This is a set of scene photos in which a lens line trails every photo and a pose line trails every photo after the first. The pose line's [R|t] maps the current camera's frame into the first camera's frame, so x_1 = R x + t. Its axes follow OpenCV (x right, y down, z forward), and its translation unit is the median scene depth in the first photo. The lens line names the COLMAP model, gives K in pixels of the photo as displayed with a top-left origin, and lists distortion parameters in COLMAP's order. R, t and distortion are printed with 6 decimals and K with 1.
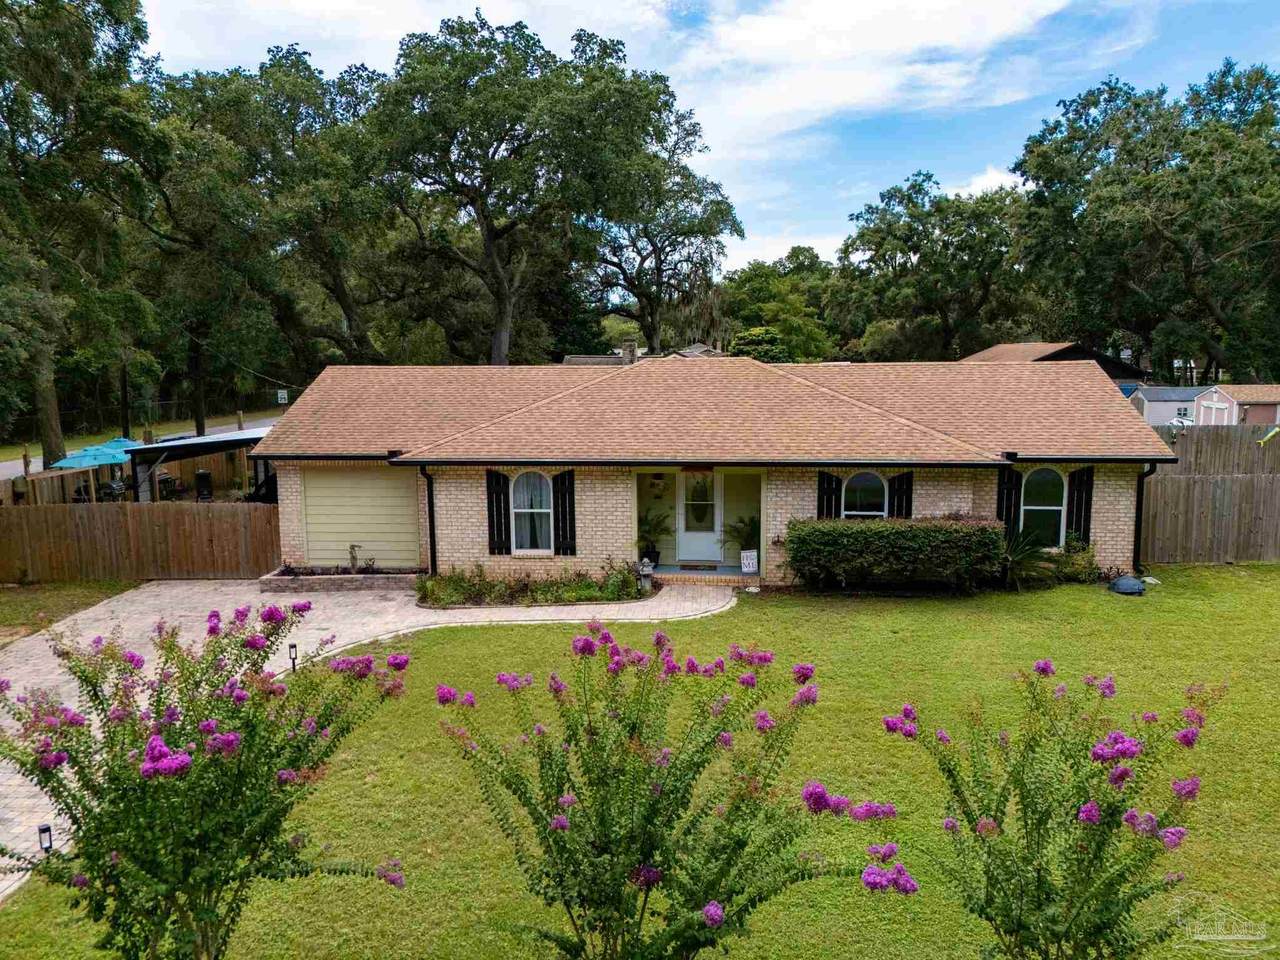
lens RADIAL K [[1008.4, 0, 640.0], [0, 1008.4, 480.0], [0, 0, 1]] dist [-0.001531, -0.001136]
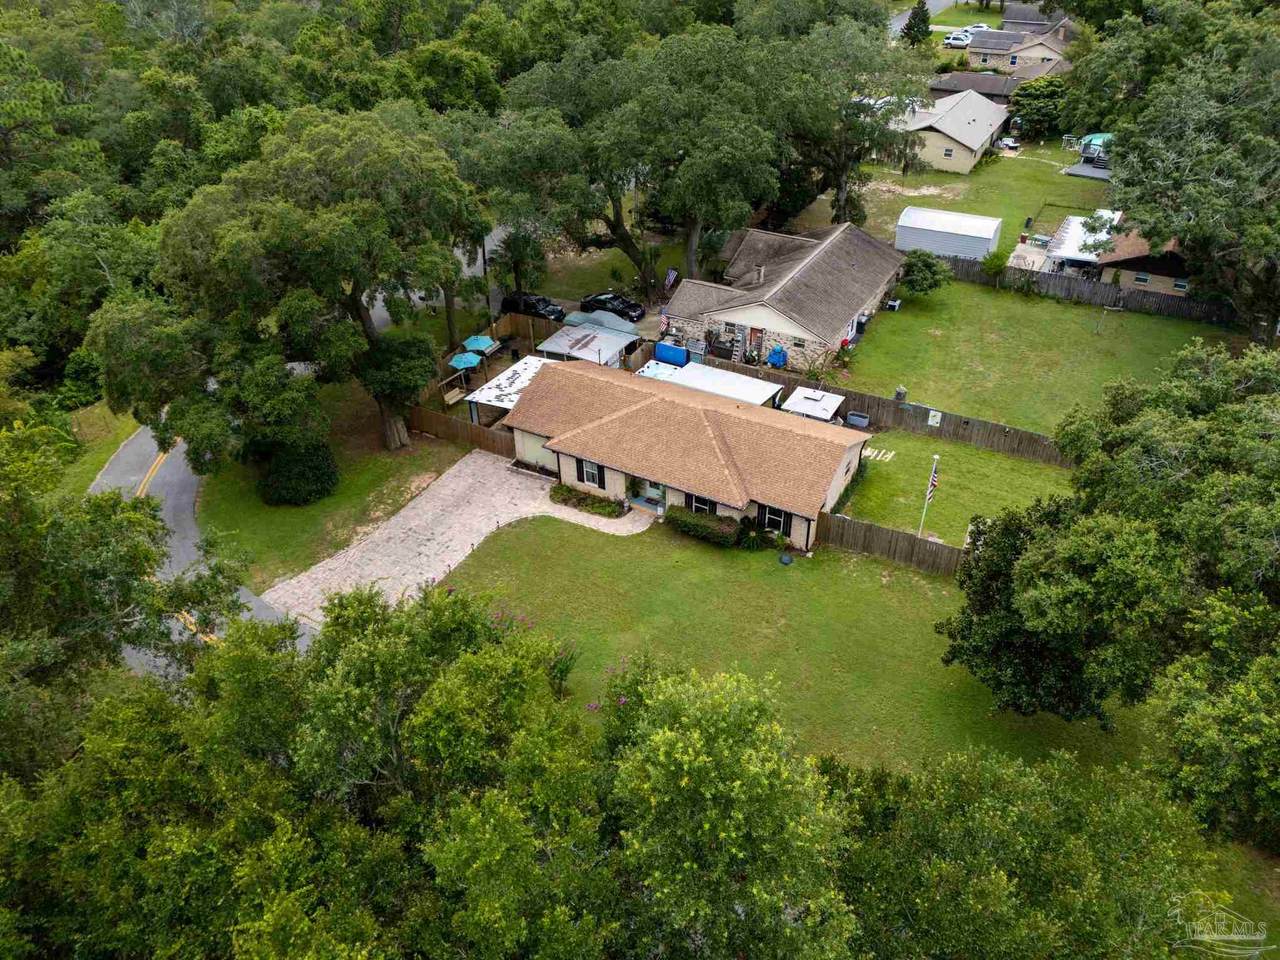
lens RADIAL K [[956.3, 0, 582.1], [0, 956.3, 480.5], [0, 0, 1]] dist [0.002149, 0.000199]
pose [[0.889647, 0.226684, -0.396411, 0.880301], [-0.016549, 0.883523, 0.468094, -1.131050], [0.456348, -0.409879, 0.789776, -1.015770]]
